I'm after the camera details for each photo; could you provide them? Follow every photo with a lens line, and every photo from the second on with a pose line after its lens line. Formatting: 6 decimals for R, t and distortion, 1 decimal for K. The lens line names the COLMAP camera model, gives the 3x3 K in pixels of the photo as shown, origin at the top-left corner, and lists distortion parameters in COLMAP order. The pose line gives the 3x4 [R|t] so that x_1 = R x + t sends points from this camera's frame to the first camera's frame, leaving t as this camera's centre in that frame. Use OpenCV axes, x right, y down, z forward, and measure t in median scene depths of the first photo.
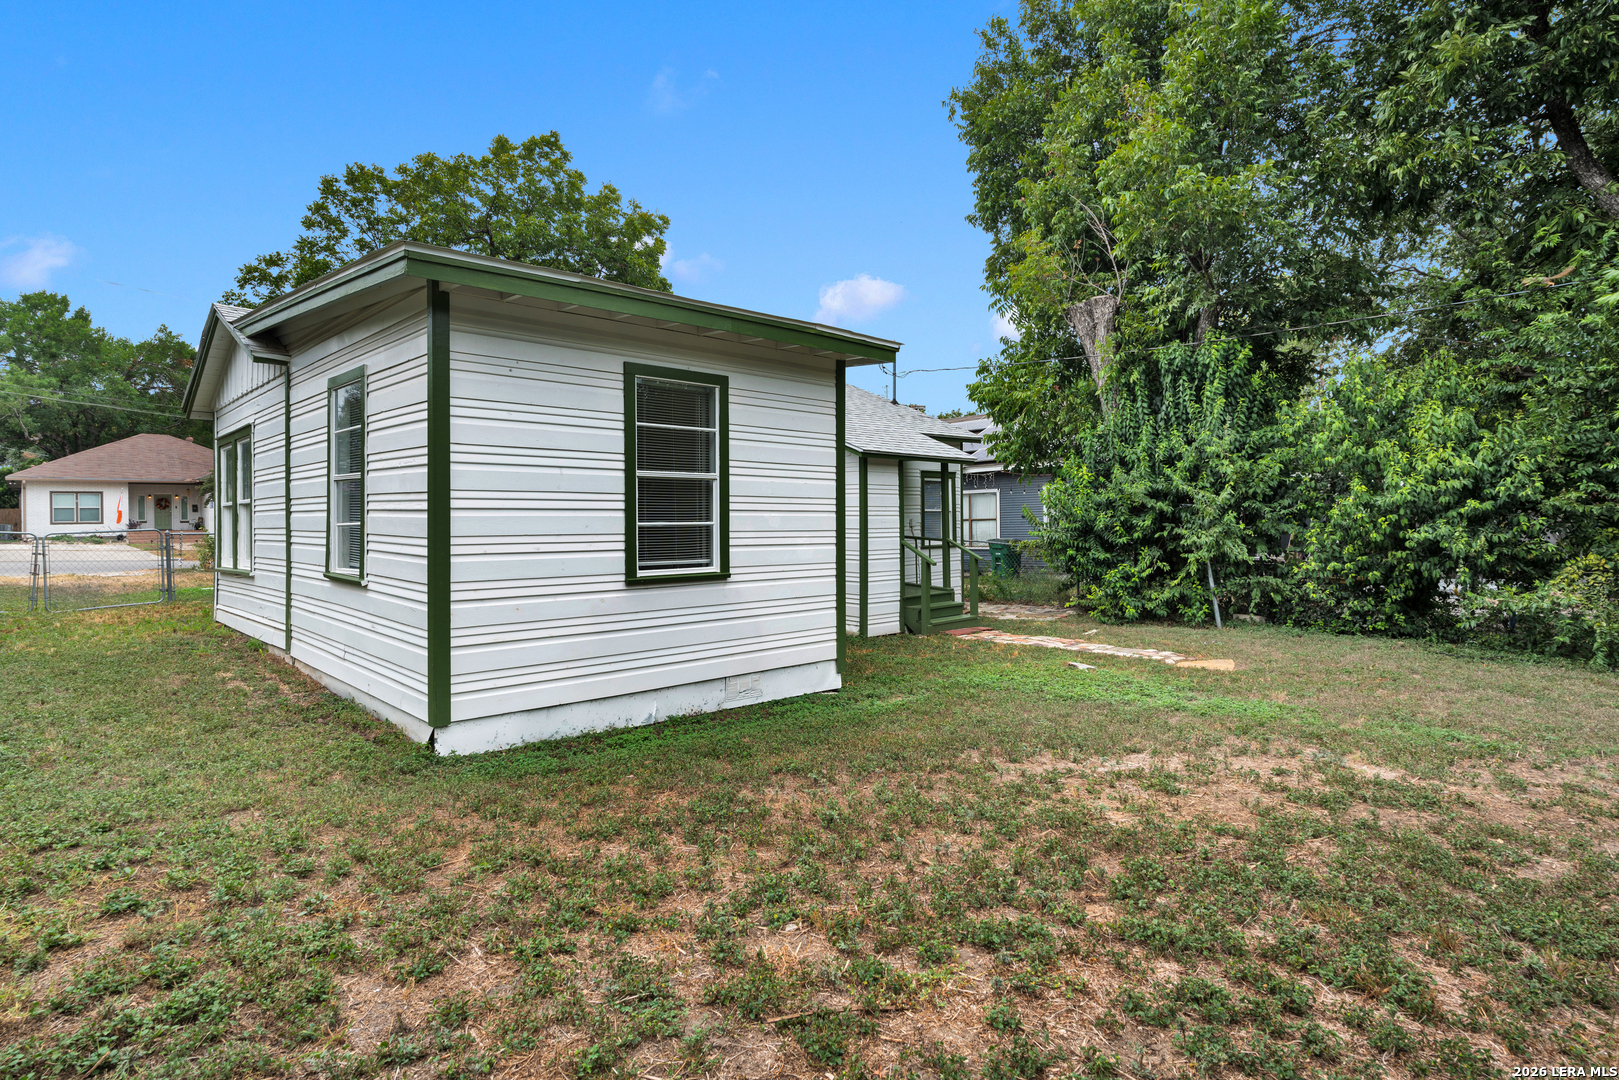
lens RADIAL K [[838.4, 0, 807.4], [0, 838.4, 532.9], [0, 0, 1]] dist [-0.003135, -0.001318]
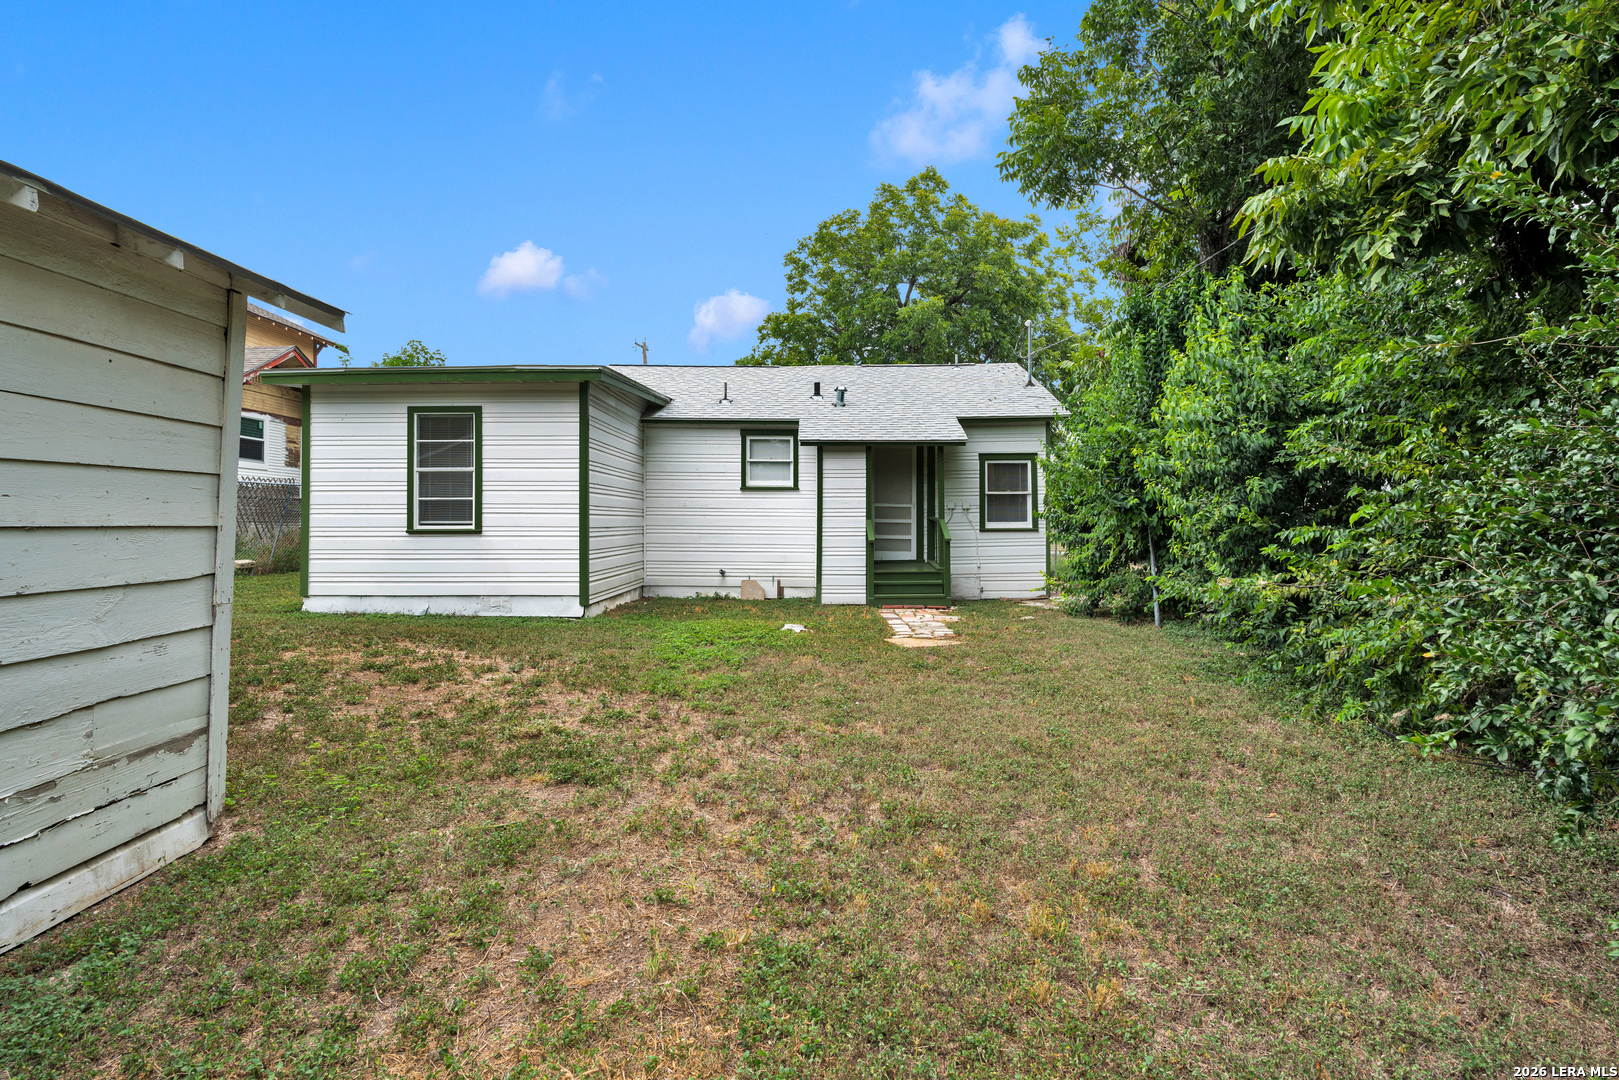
lens RADIAL K [[838.4, 0, 809.7], [0, 838.4, 531.4], [0, 0, 1]] dist [-0.003135, -0.001318]
pose [[0.724195, 0.011374, -0.689501, 1.456742], [-0.012012, 0.999920, 0.003878, 0.037261], [0.689490, 0.005474, 0.724274, 0.282061]]
